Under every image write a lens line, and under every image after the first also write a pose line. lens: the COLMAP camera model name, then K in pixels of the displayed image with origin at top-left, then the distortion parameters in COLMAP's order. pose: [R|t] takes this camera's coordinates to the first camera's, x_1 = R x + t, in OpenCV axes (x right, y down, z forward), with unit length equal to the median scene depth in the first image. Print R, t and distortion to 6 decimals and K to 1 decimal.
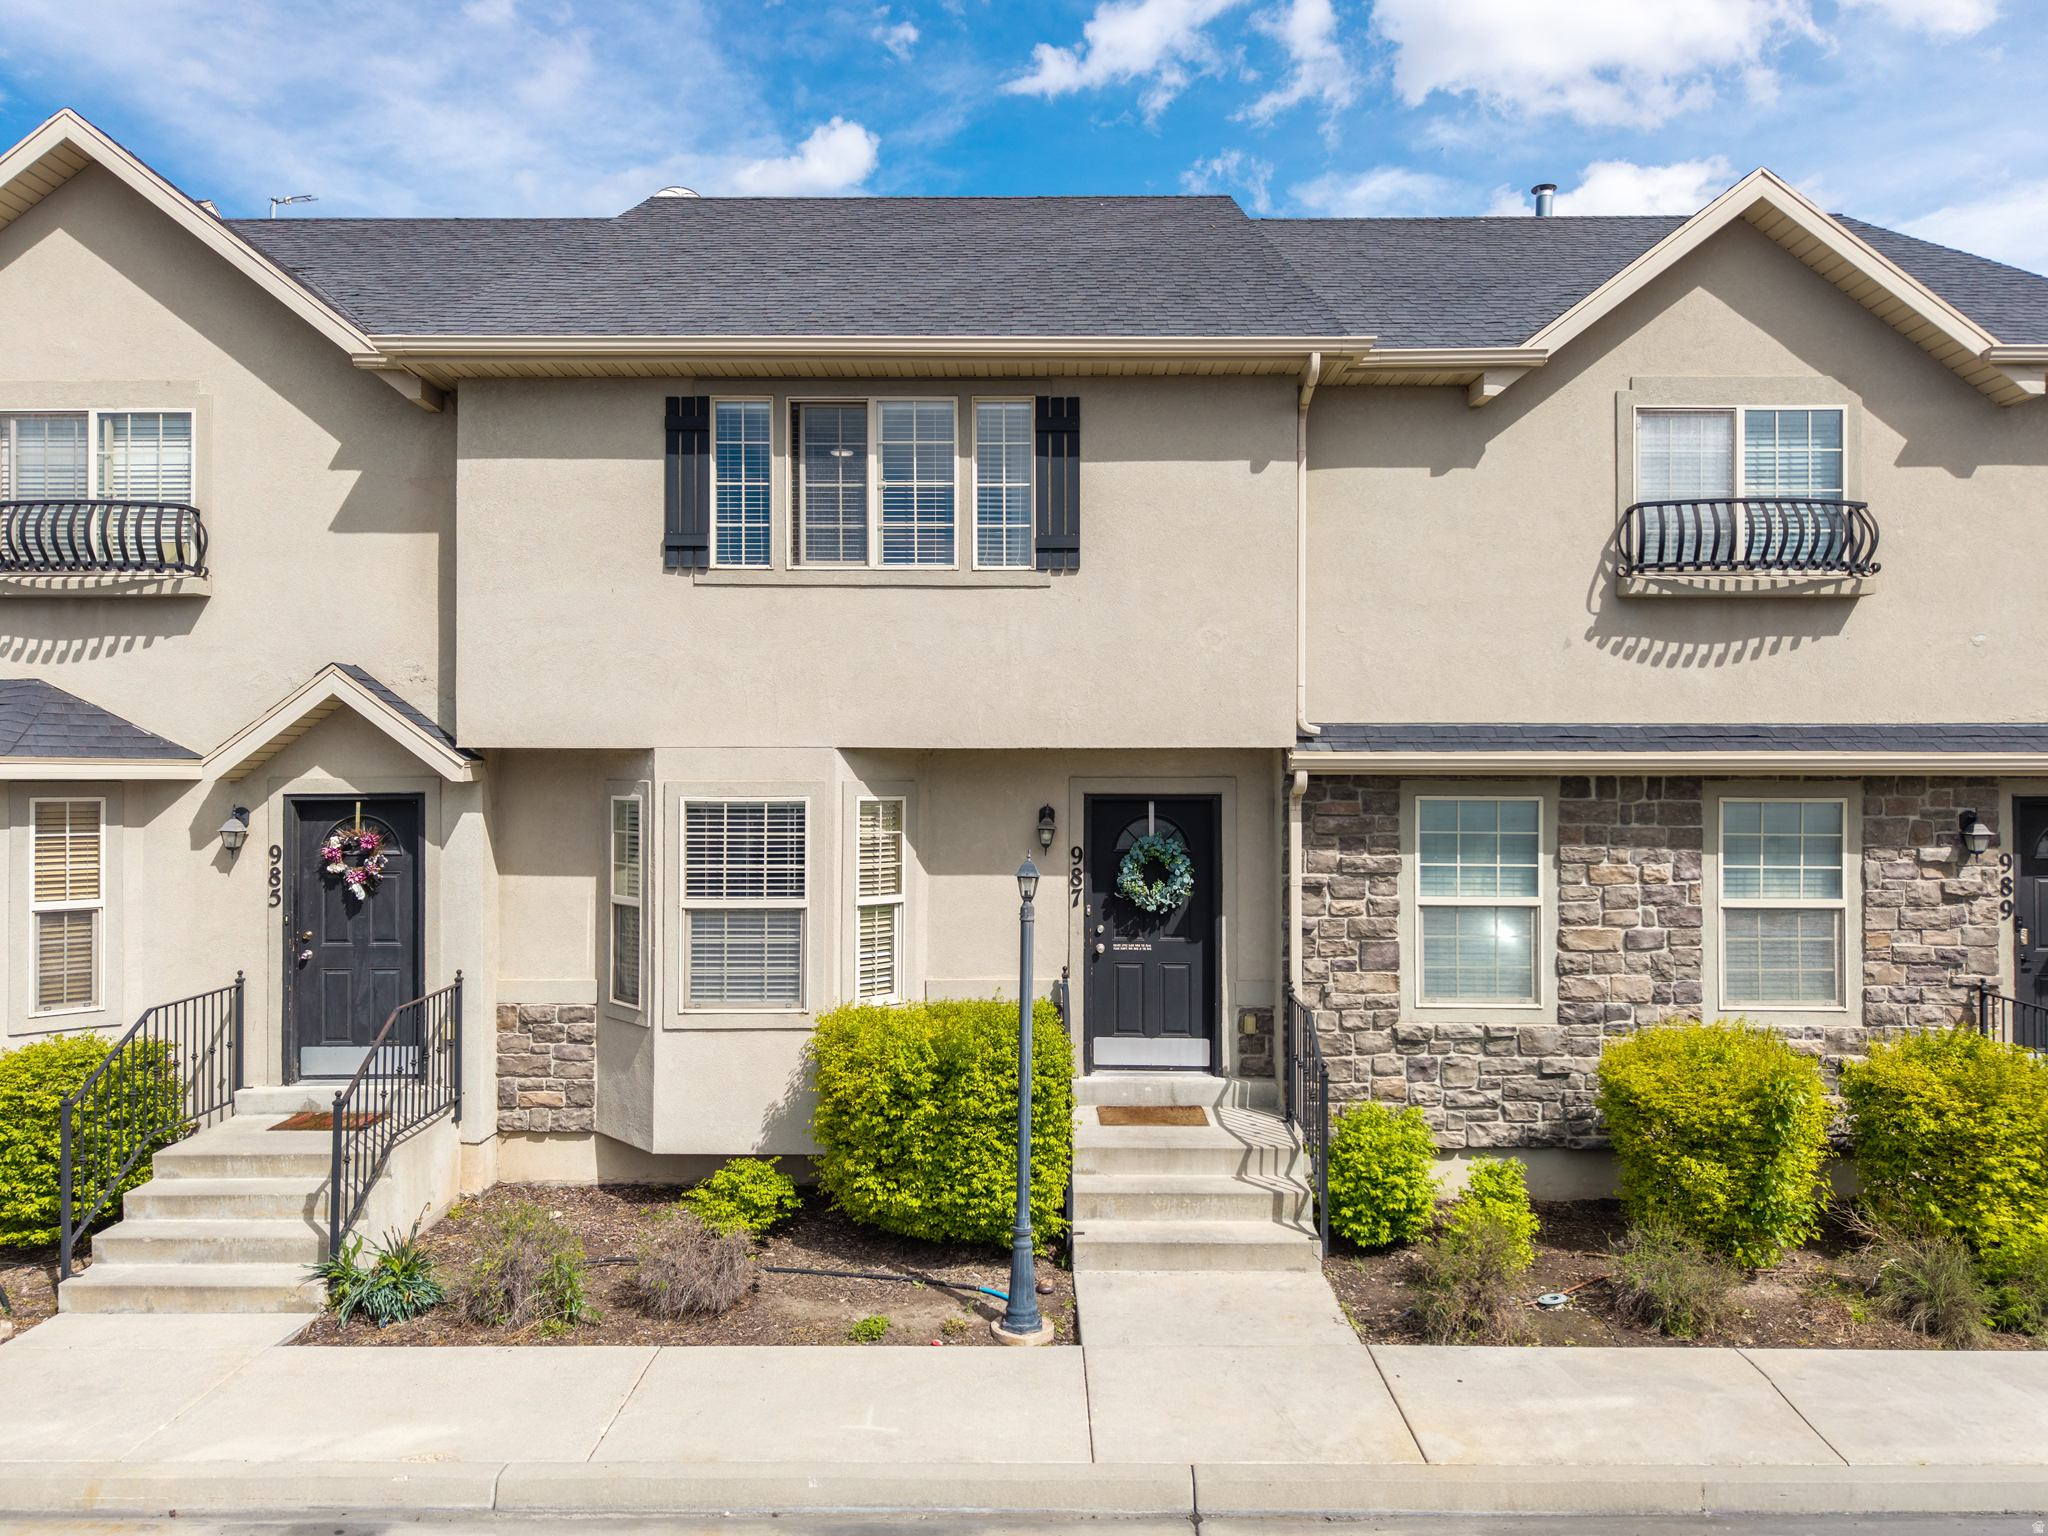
lens RADIAL K [[1354.3, 0, 1024.0], [0, 1354.3, 768.0], [0, 0, 1]] dist [0.038609, -0.042568]
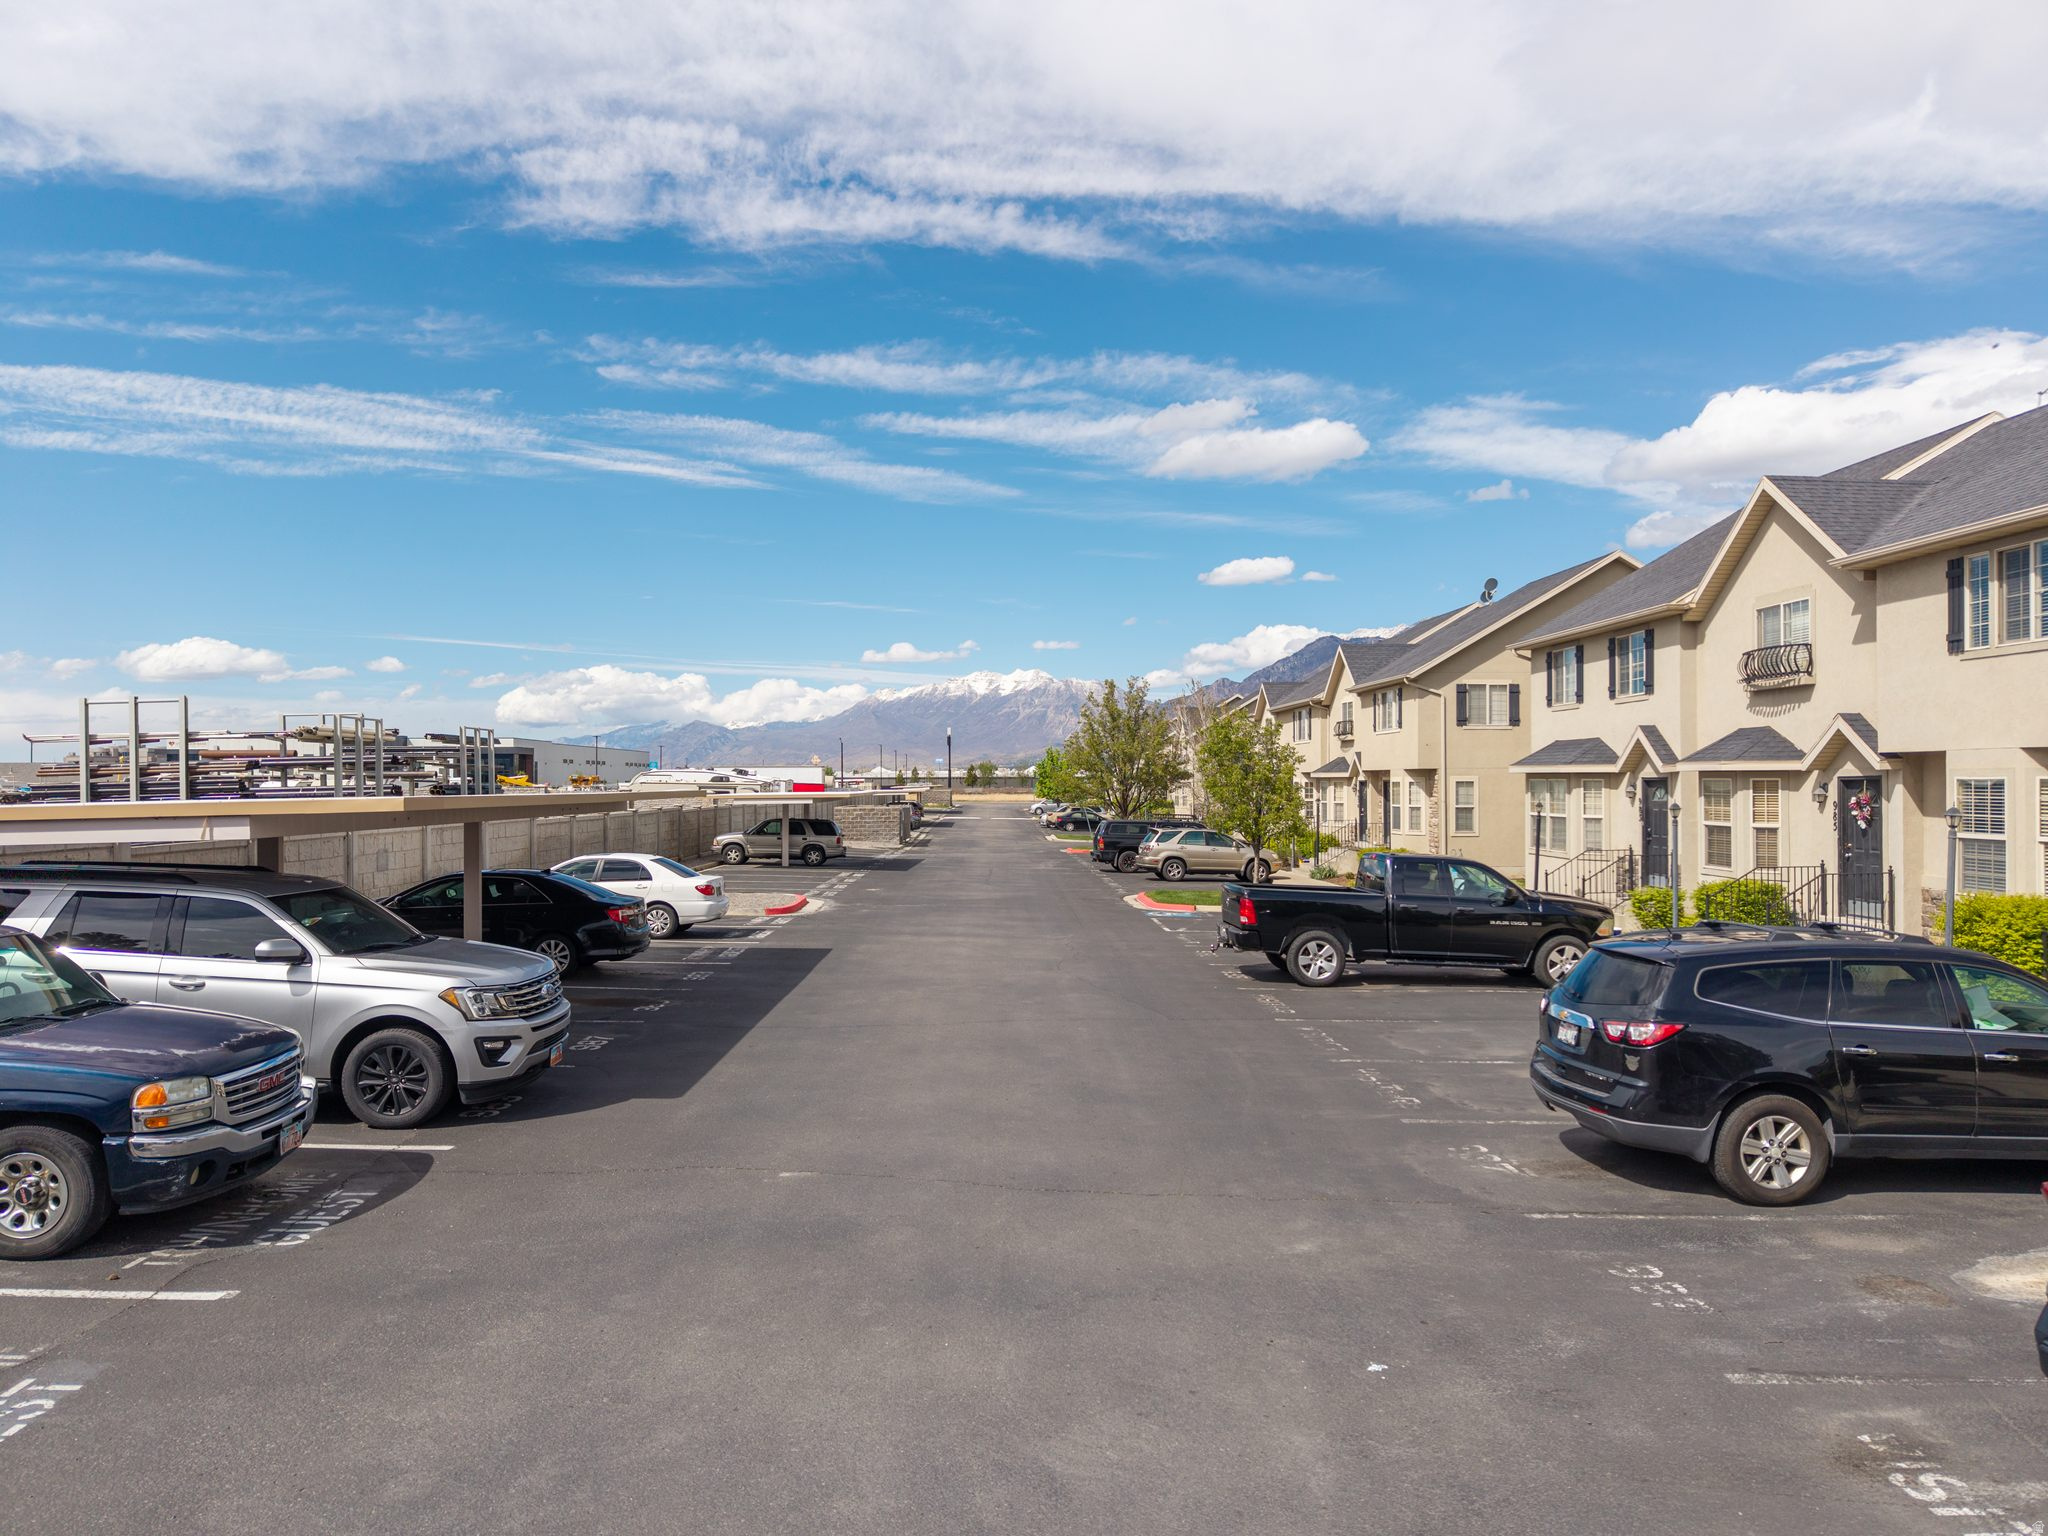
lens RADIAL K [[1354.3, 0, 1024.0], [0, 1354.3, 768.0], [0, 0, 1]] dist [0.038609, -0.042568]
pose [[0.042225, -0.010720, -0.999051, 1.517468], [0.008370, 0.999911, -0.010375, 0.017710], [0.999073, -0.007924, 0.042311, -0.331113]]
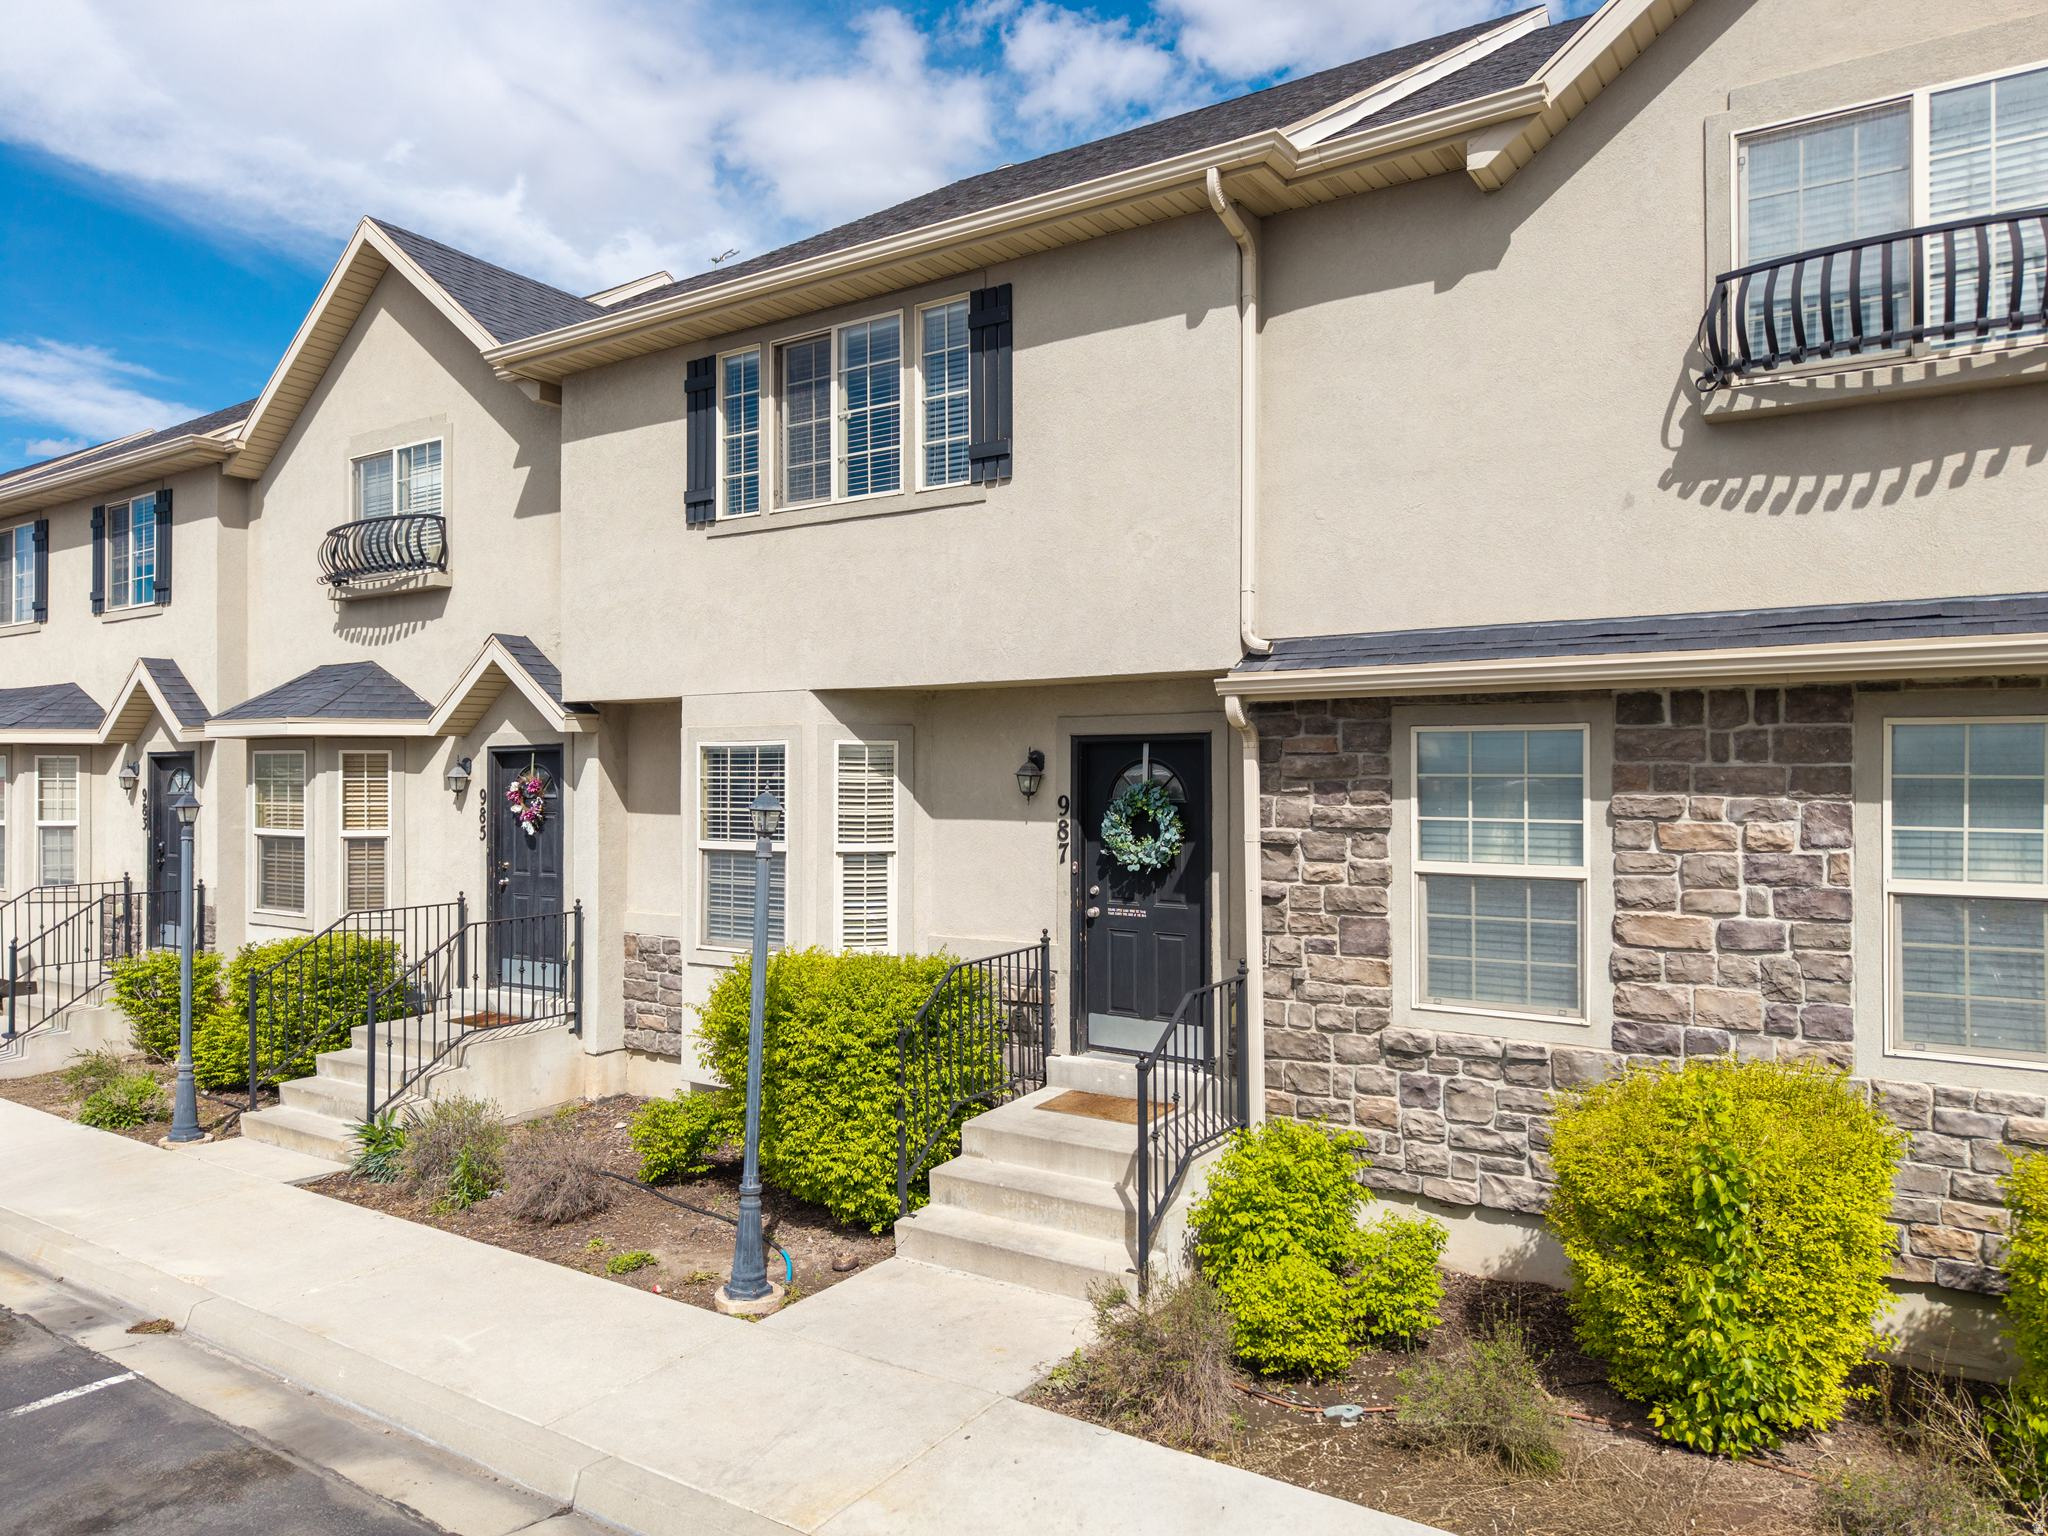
lens RADIAL K [[1354.3, 0, 1024.0], [0, 1354.3, 768.0], [0, 0, 1]] dist [0.038609, -0.042568]
pose [[0.840969, -0.005272, -0.541058, 0.516719], [0.004894, 0.999986, -0.002137, 0.044056], [0.541061, -0.000851, 0.840983, 0.253281]]
